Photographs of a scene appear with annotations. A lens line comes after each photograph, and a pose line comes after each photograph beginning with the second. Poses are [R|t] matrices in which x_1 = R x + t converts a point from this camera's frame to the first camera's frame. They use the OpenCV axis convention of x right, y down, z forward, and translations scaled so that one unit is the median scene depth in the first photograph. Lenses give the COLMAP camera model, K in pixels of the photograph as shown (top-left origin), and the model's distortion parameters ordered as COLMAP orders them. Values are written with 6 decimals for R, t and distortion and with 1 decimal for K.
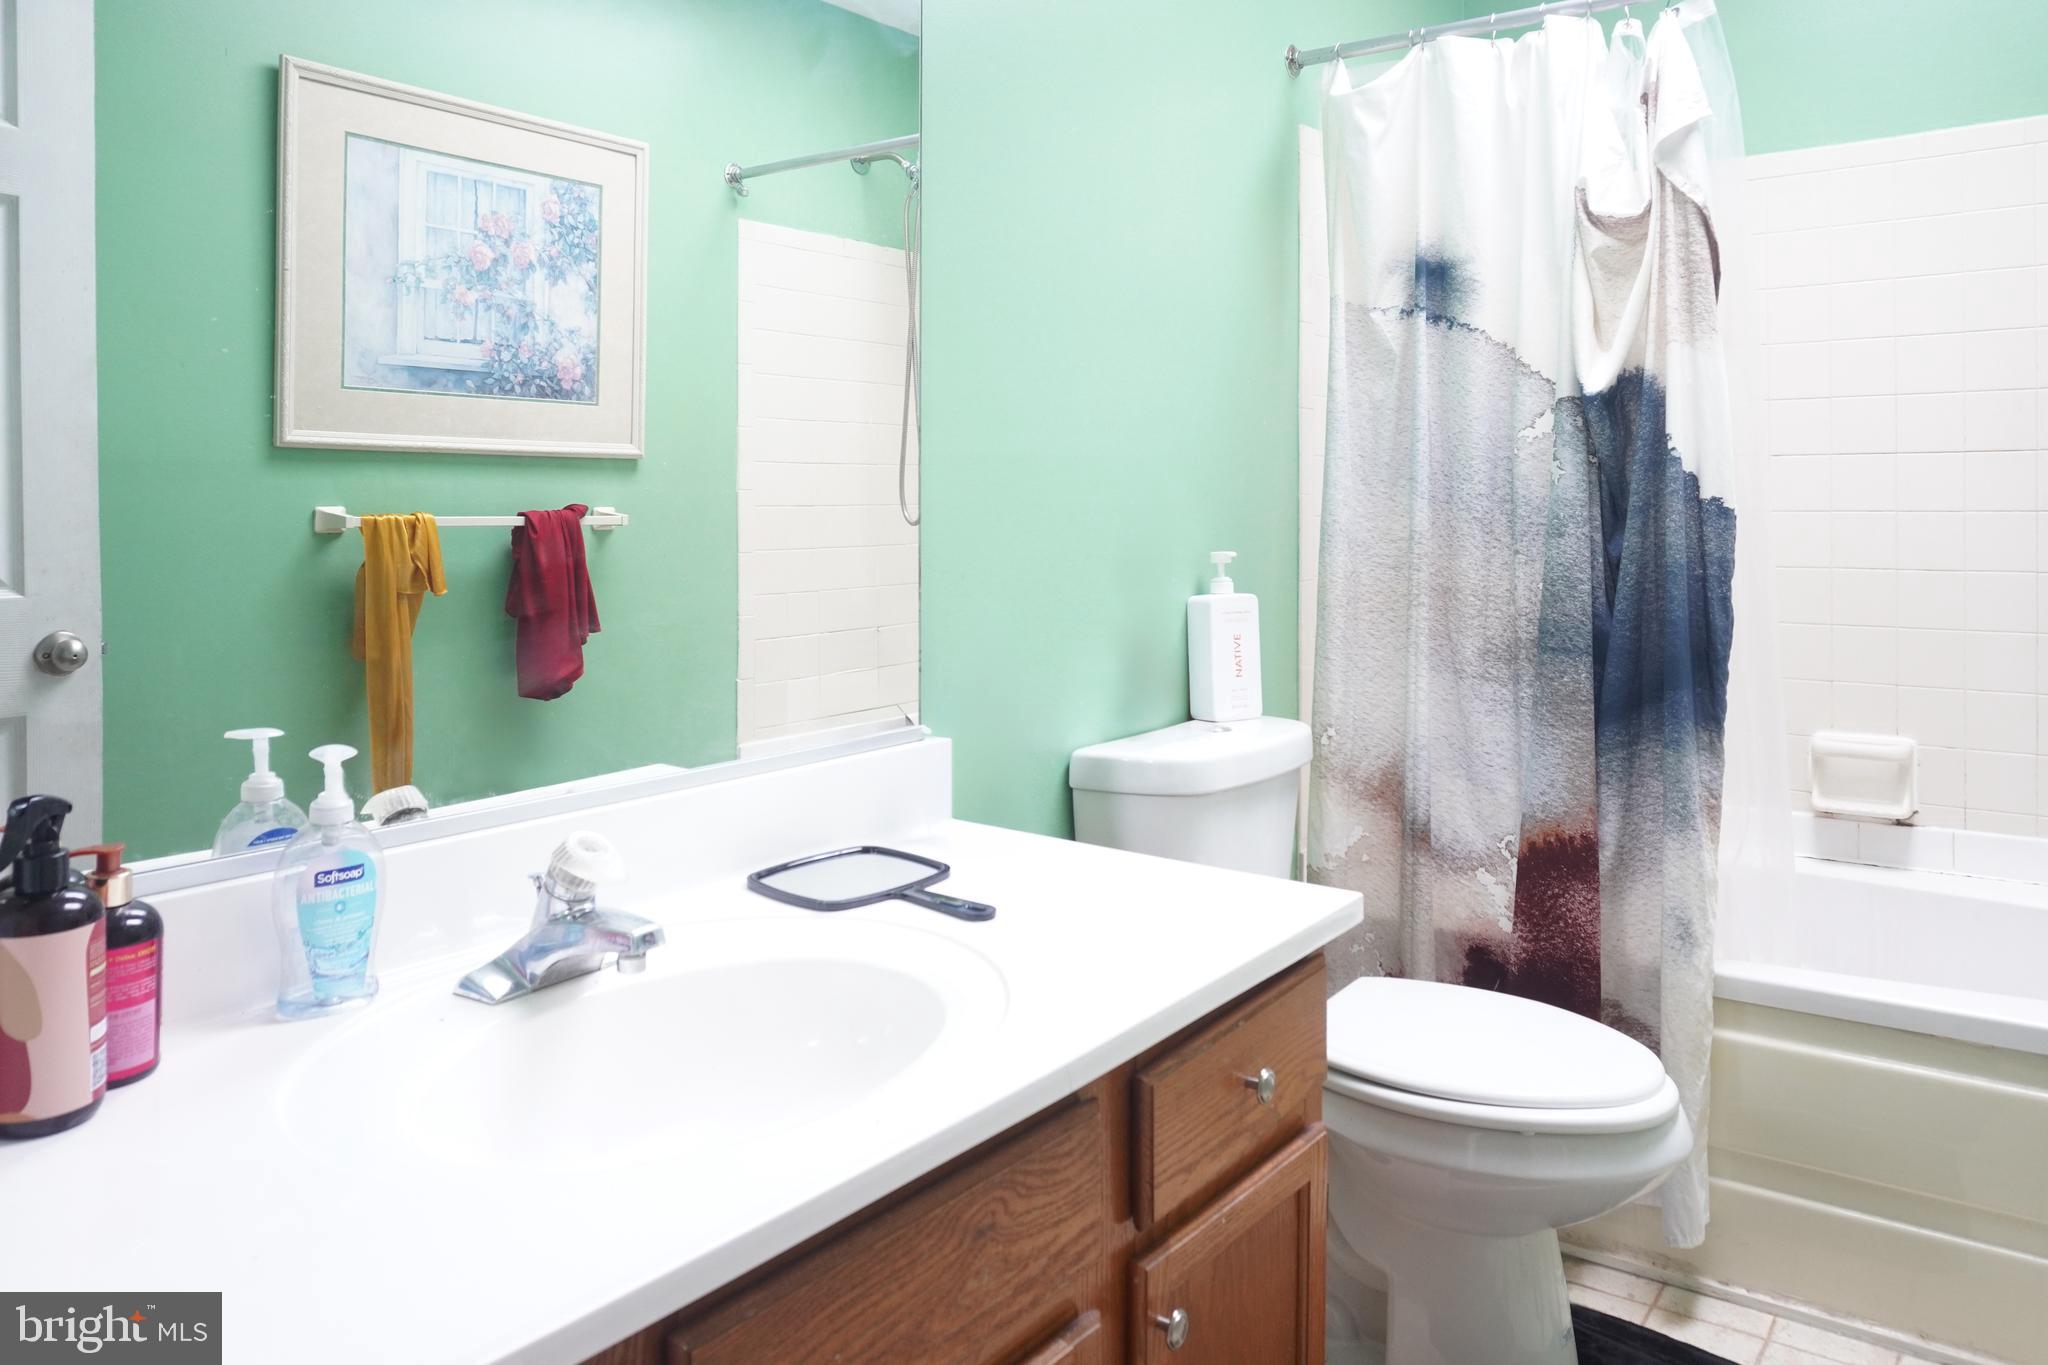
lens RADIAL K [[1410.9, 0, 1028.1], [0, 1410.9, 497.3], [0, 0, 1]] dist [-0.044839, 0.015985]
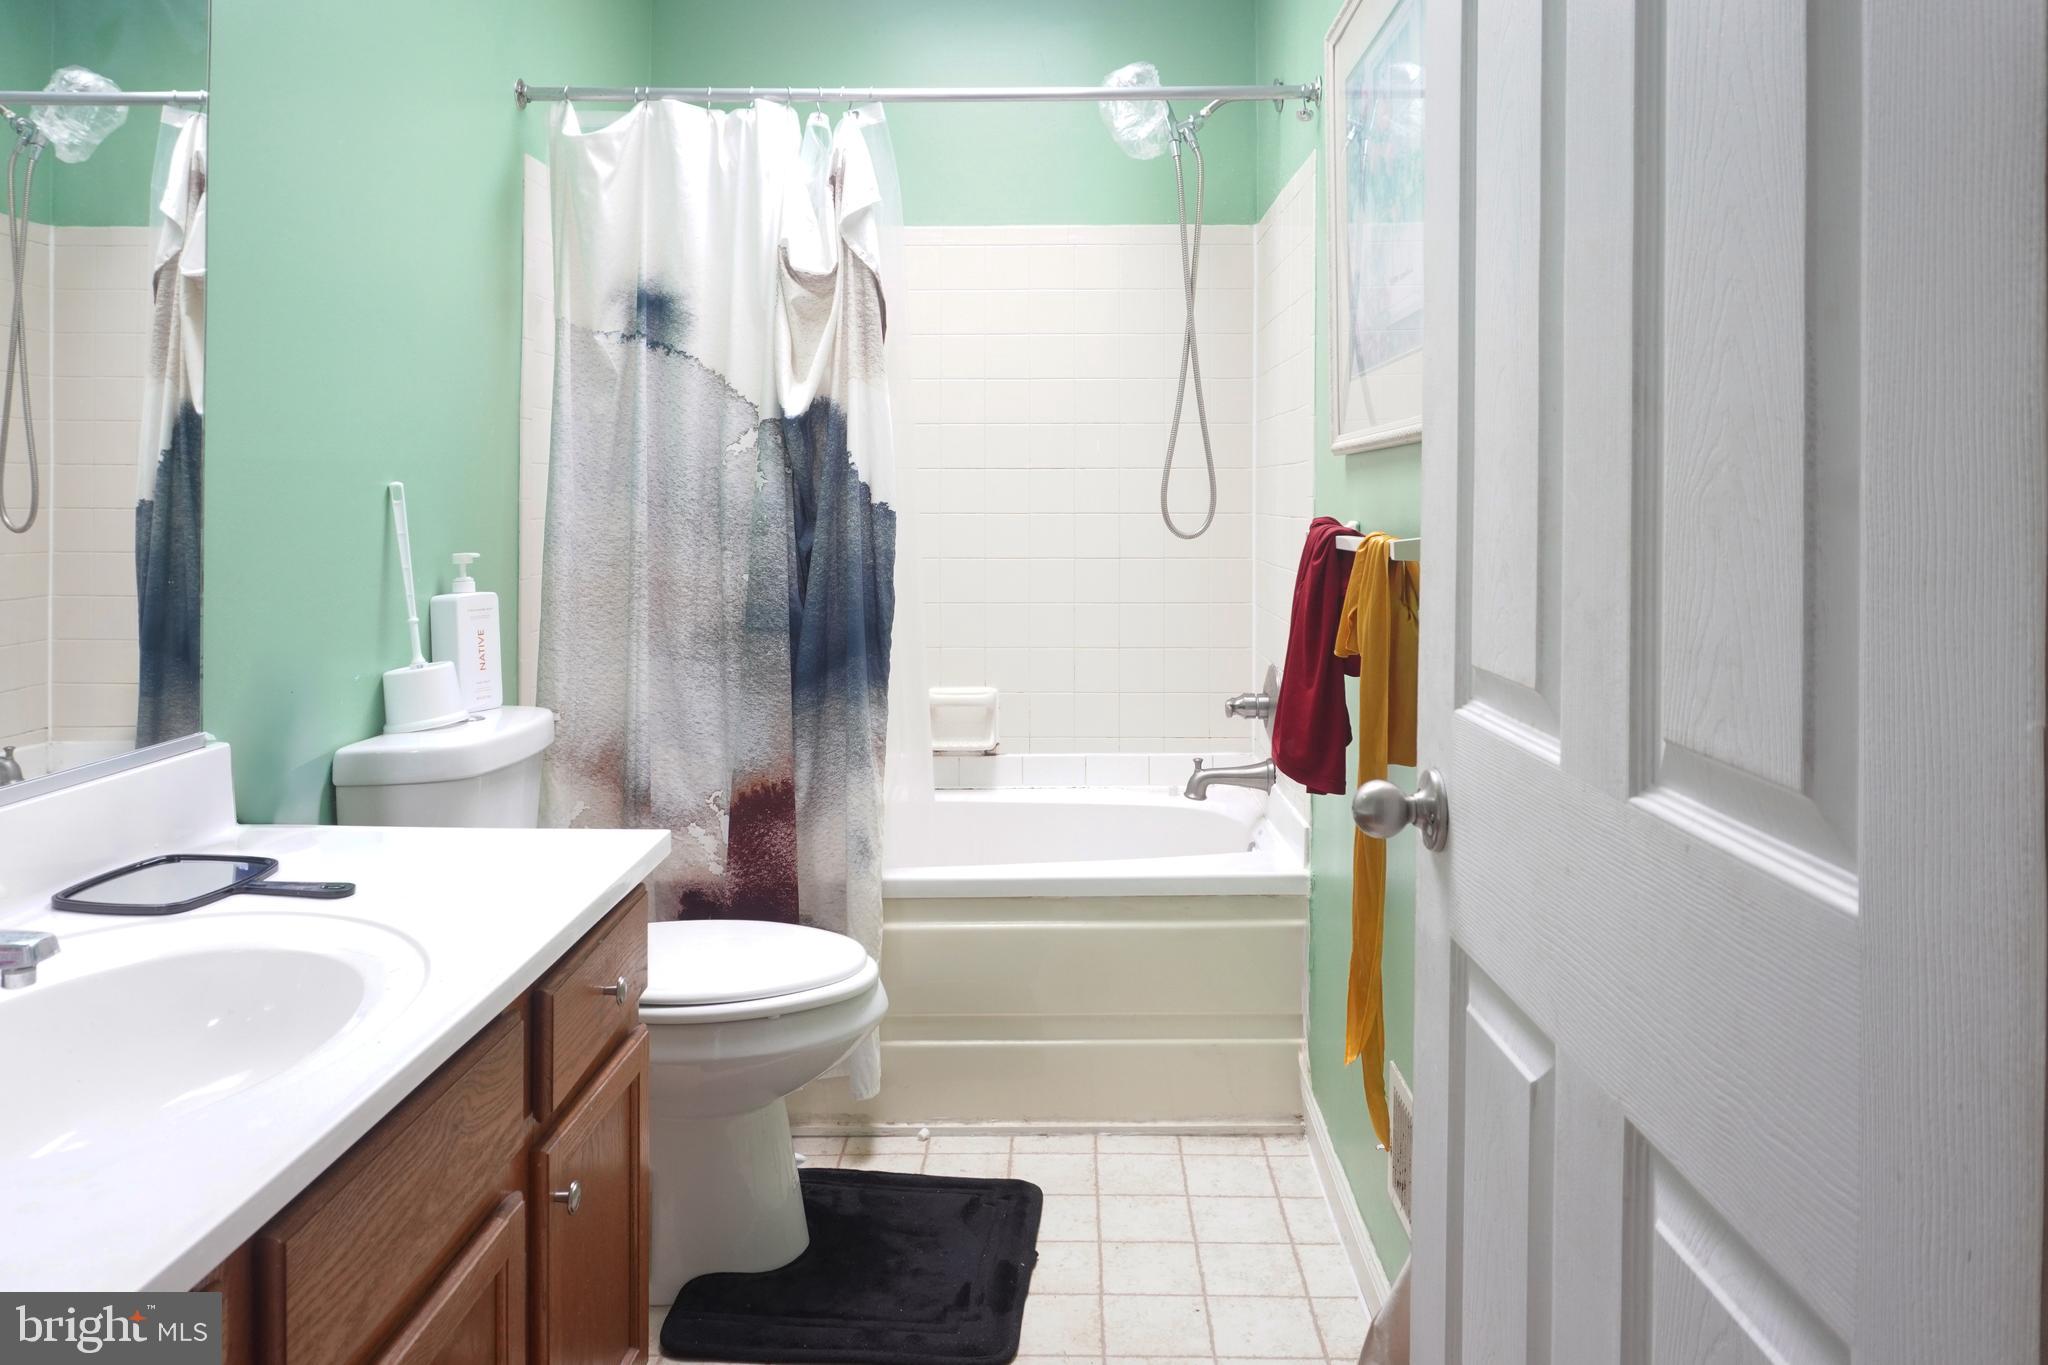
lens RADIAL K [[1410.9, 0, 1028.1], [0, 1410.9, 497.3], [0, 0, 1]] dist [-0.044839, 0.015985]
pose [[0.804574, 0.004168, 0.593838, -0.155585], [-0.002479, 0.999990, -0.003659, -0.000347], [-0.593847, 0.001472, 0.804577, -0.104490]]
